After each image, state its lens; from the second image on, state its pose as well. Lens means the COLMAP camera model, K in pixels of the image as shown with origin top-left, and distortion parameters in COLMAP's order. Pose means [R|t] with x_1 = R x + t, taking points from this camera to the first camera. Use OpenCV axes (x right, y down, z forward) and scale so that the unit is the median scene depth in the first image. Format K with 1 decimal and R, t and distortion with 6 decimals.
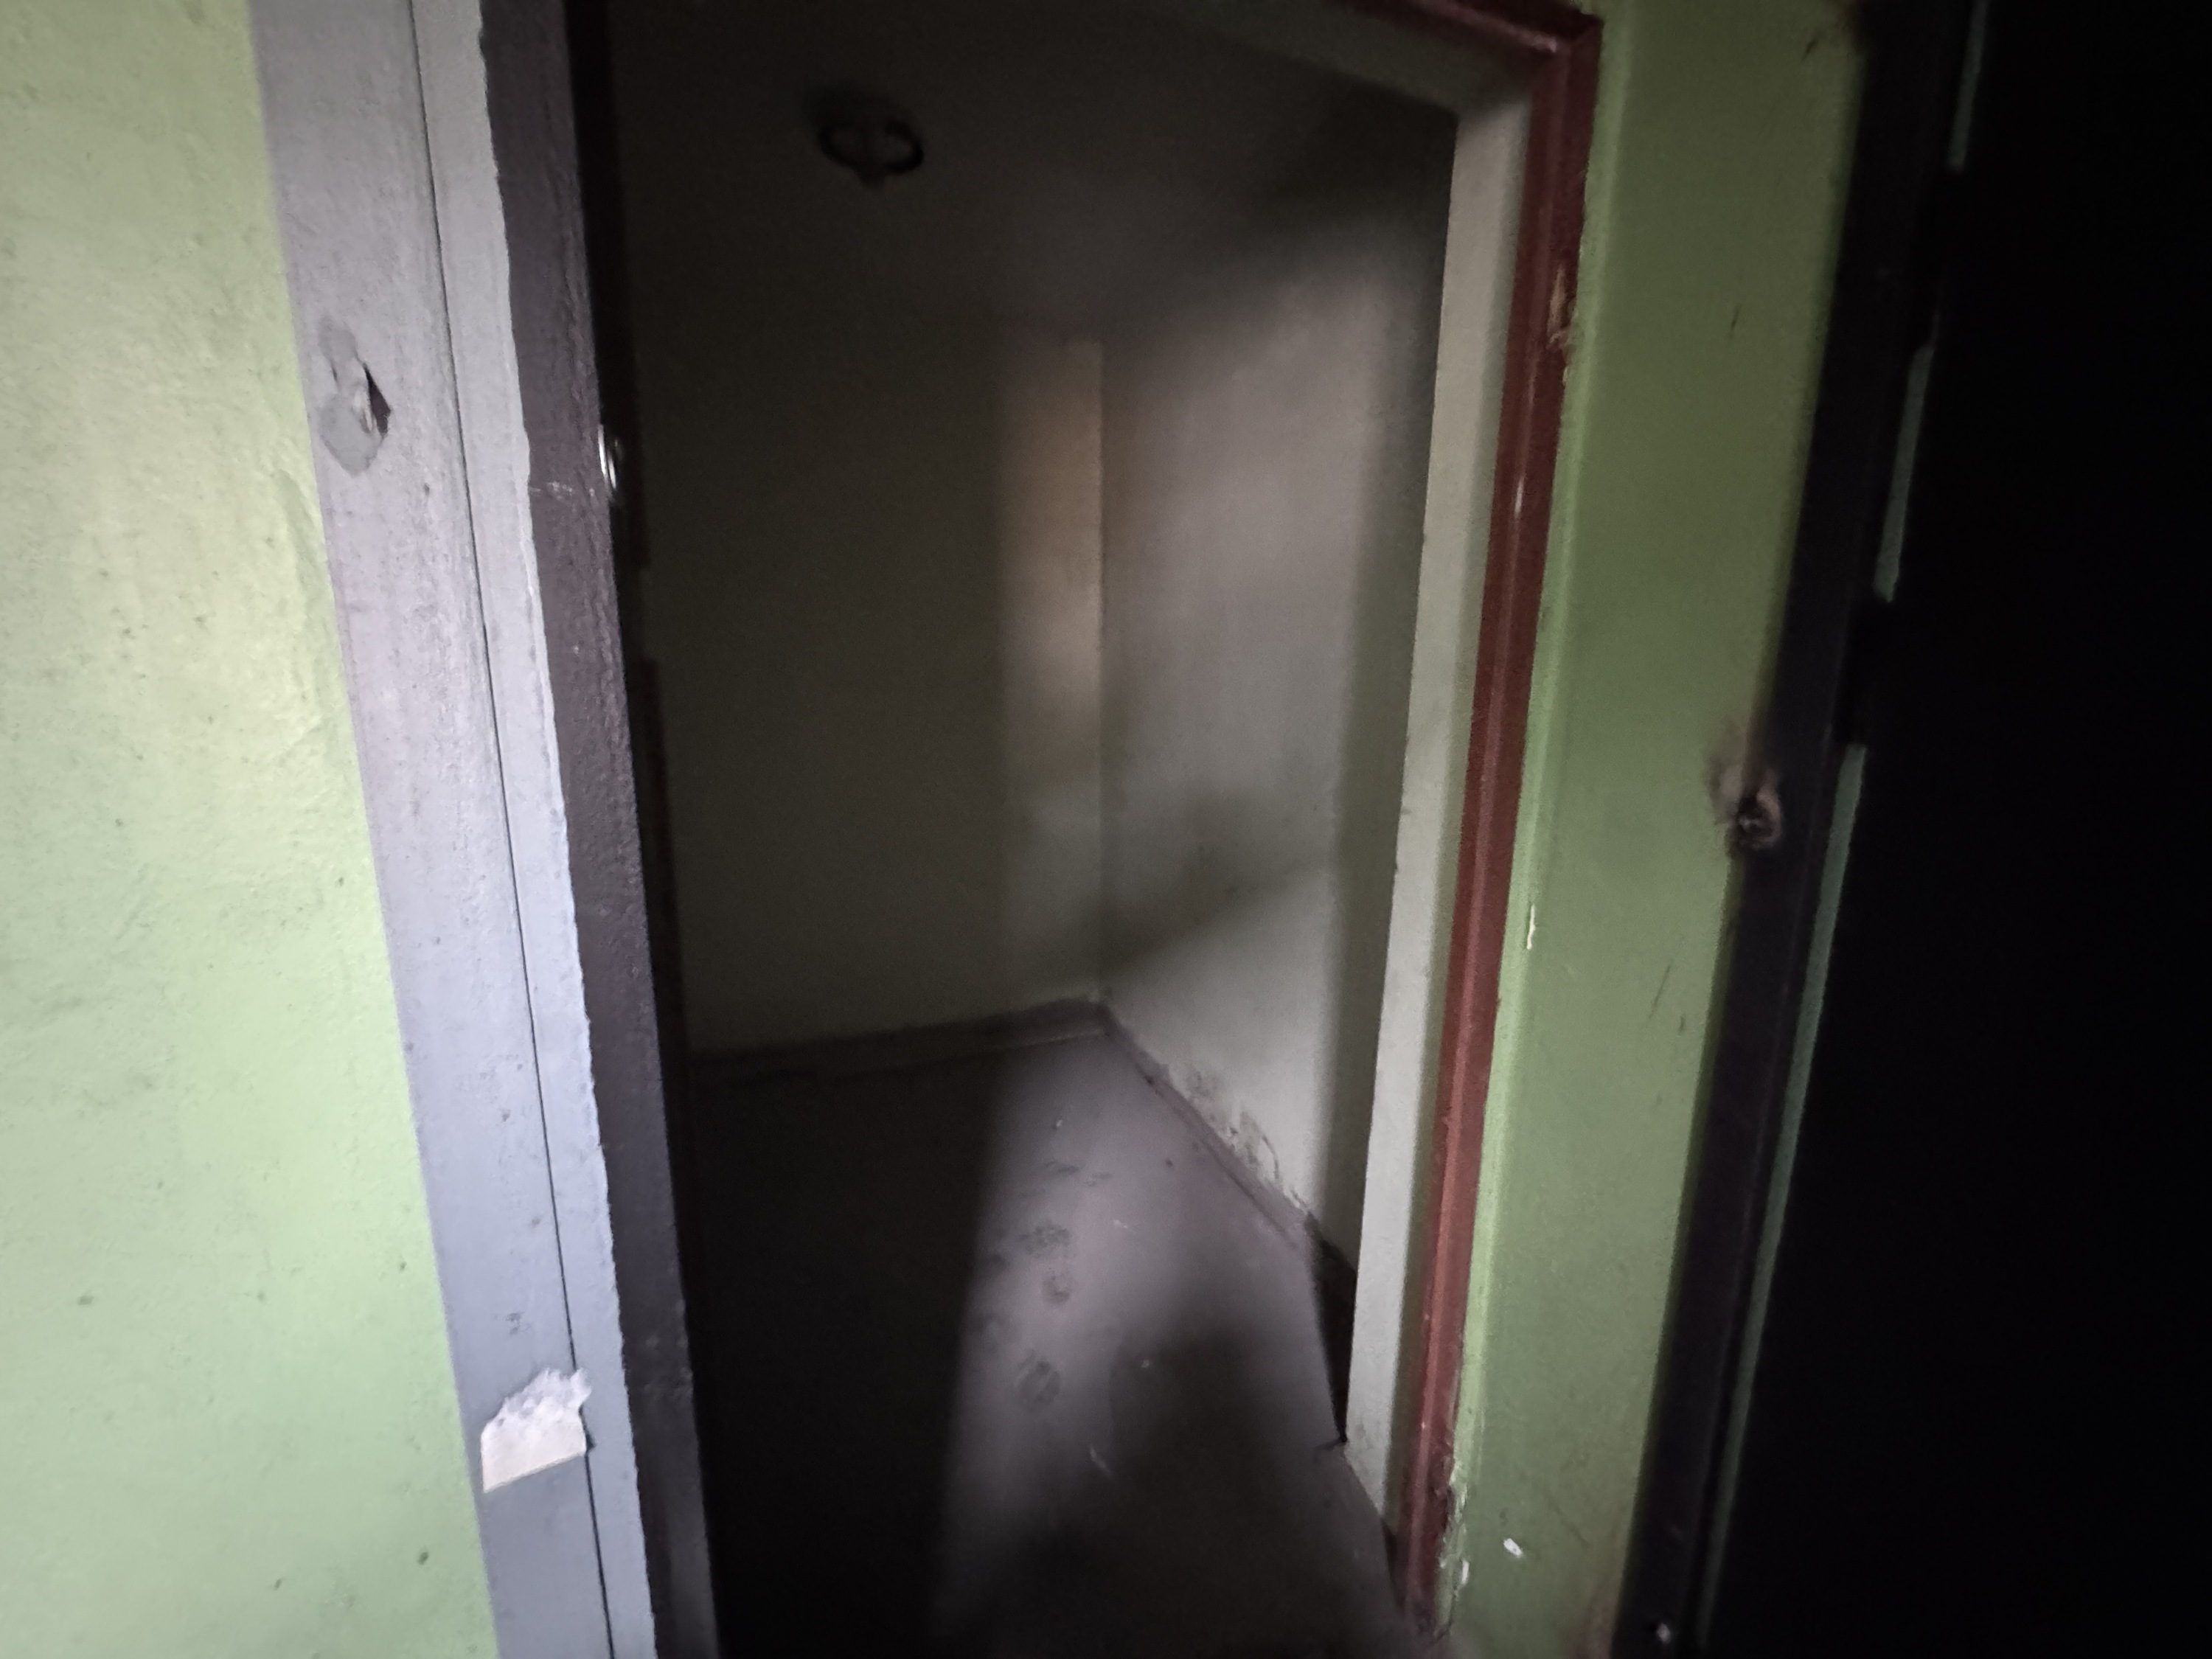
lens RADIAL K [[879.6, 0, 1110.4], [0, 879.6, 825.7], [0, 0, 1]] dist [-0.000524, 0.000001]
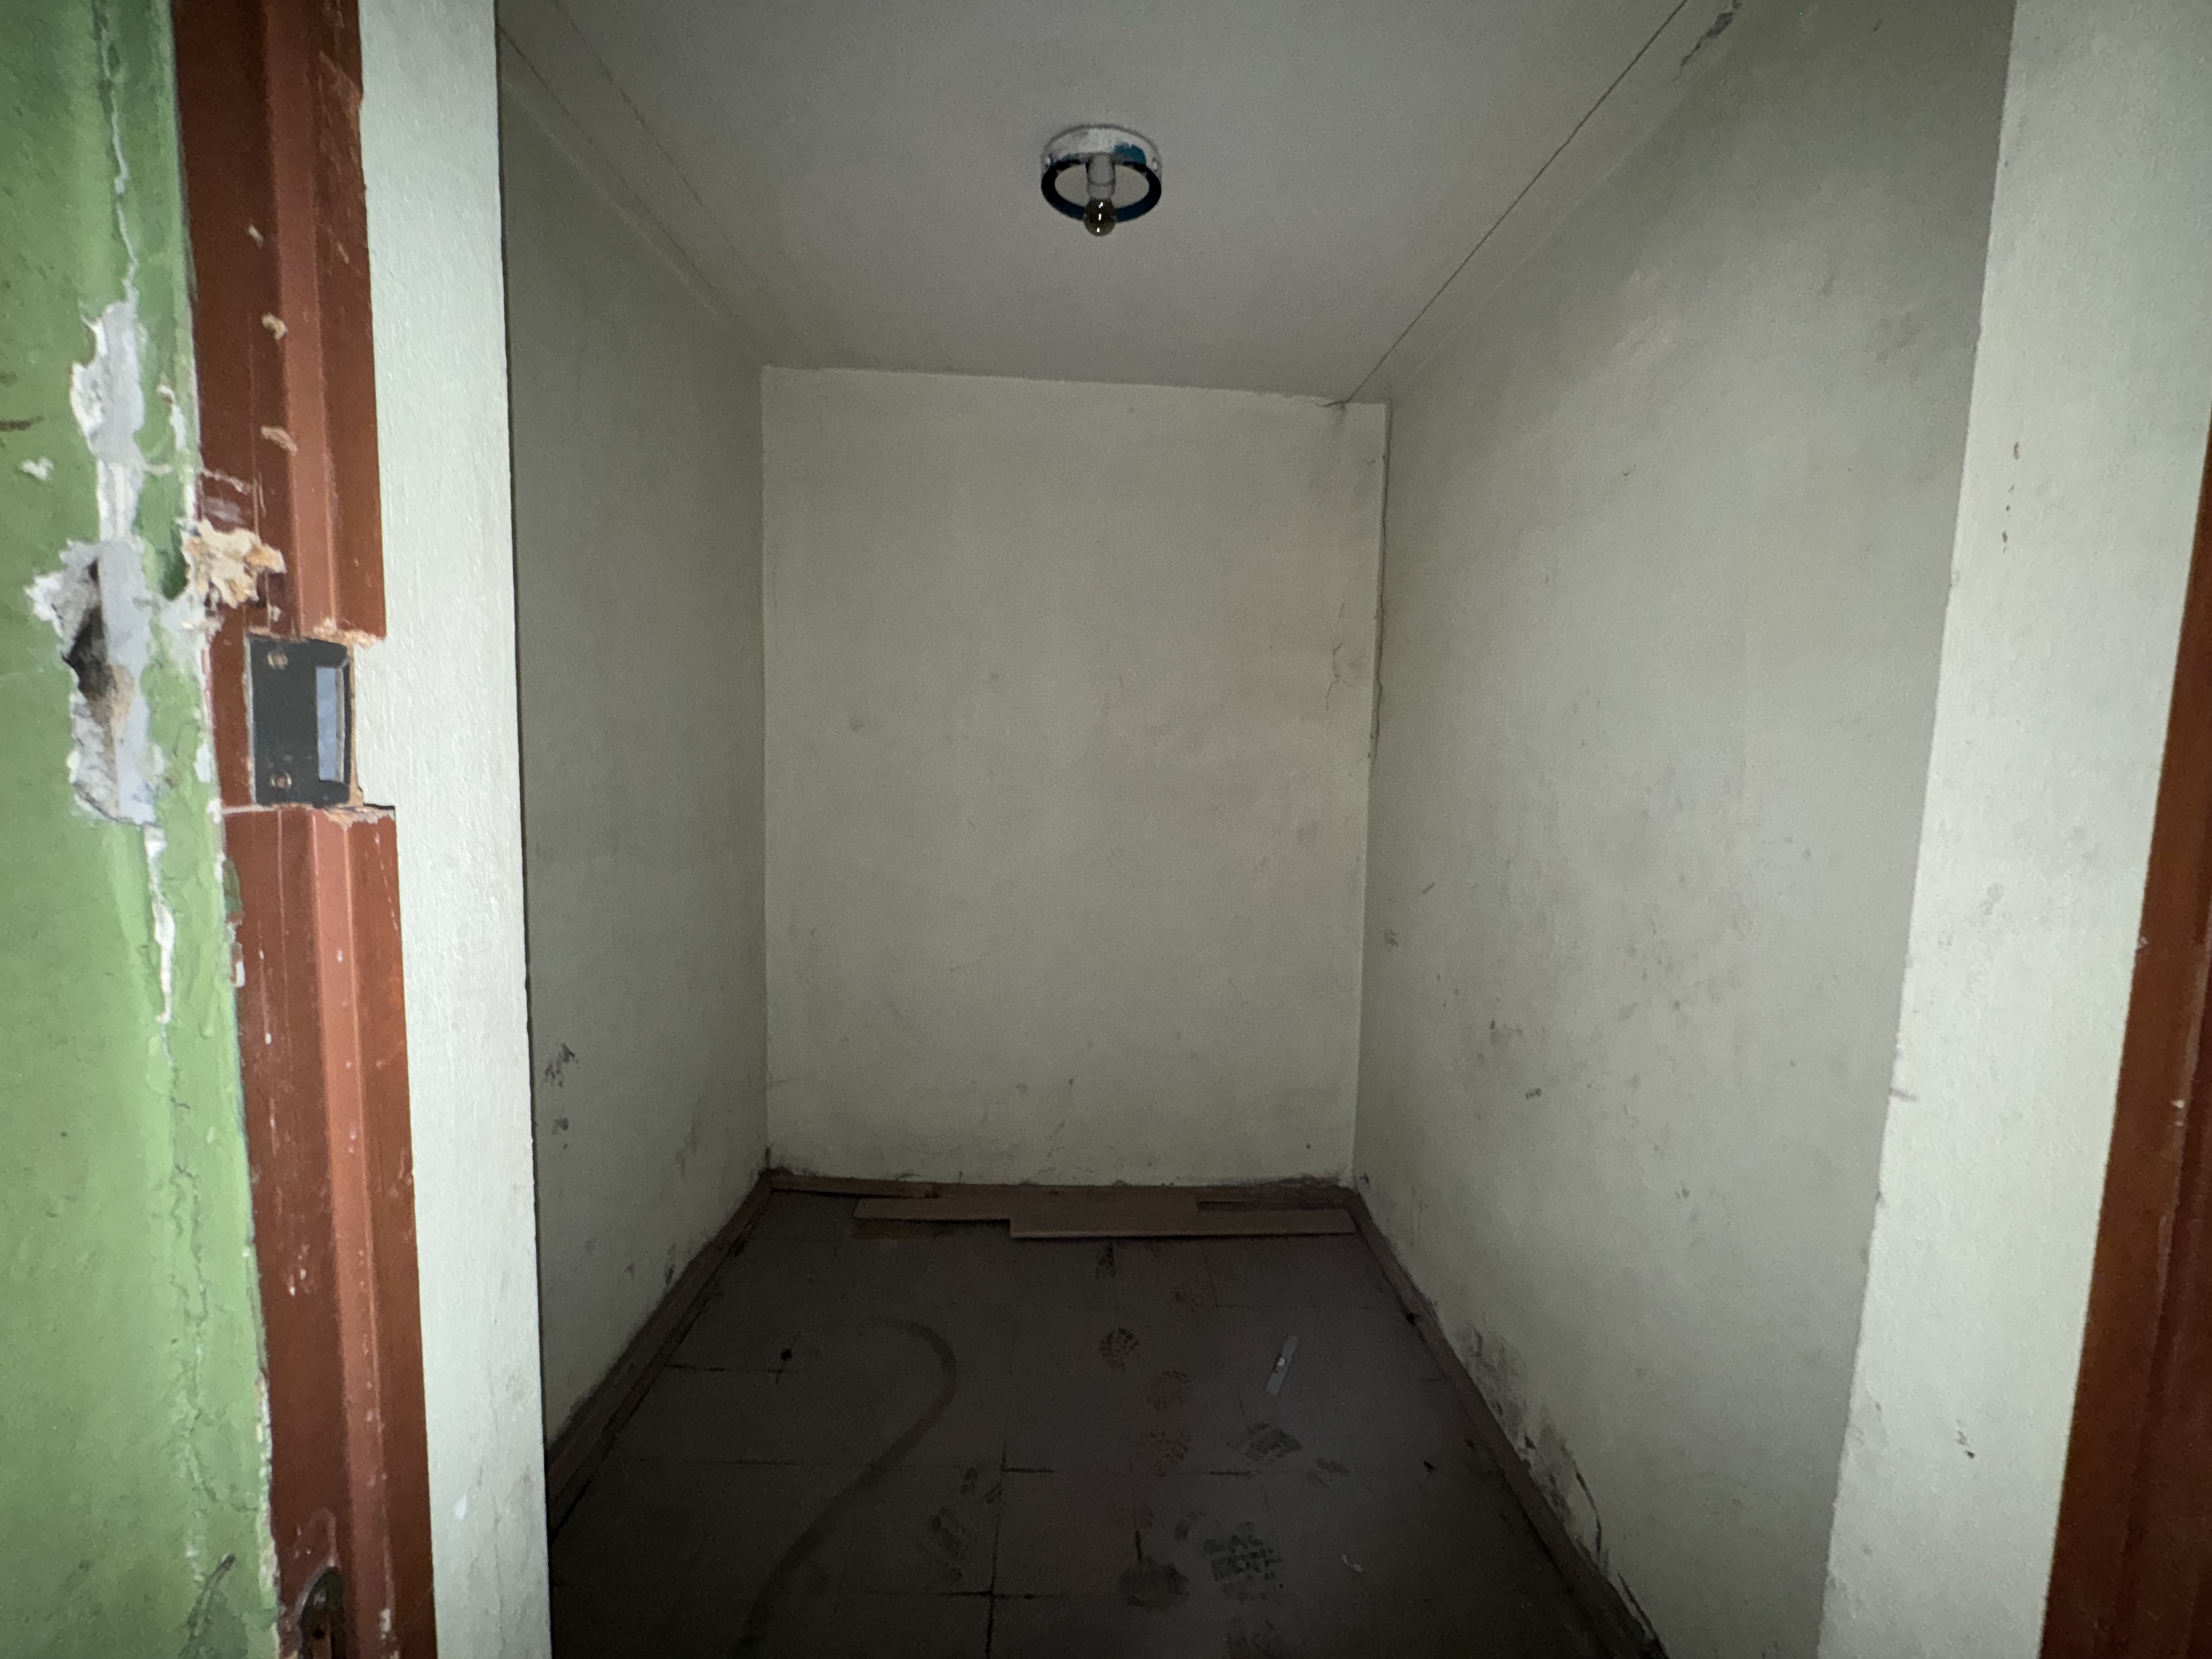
lens RADIAL K [[879.6, 0, 1108.2], [0, 879.6, 824.6], [0, 0, 1]] dist [-0.000524, 0.000001]
pose [[0.946860, 0.040163, -0.319127, 0.028304], [-0.073925, 0.992787, -0.094392, -0.049953], [0.313034, 0.112968, 0.942999, 0.193192]]
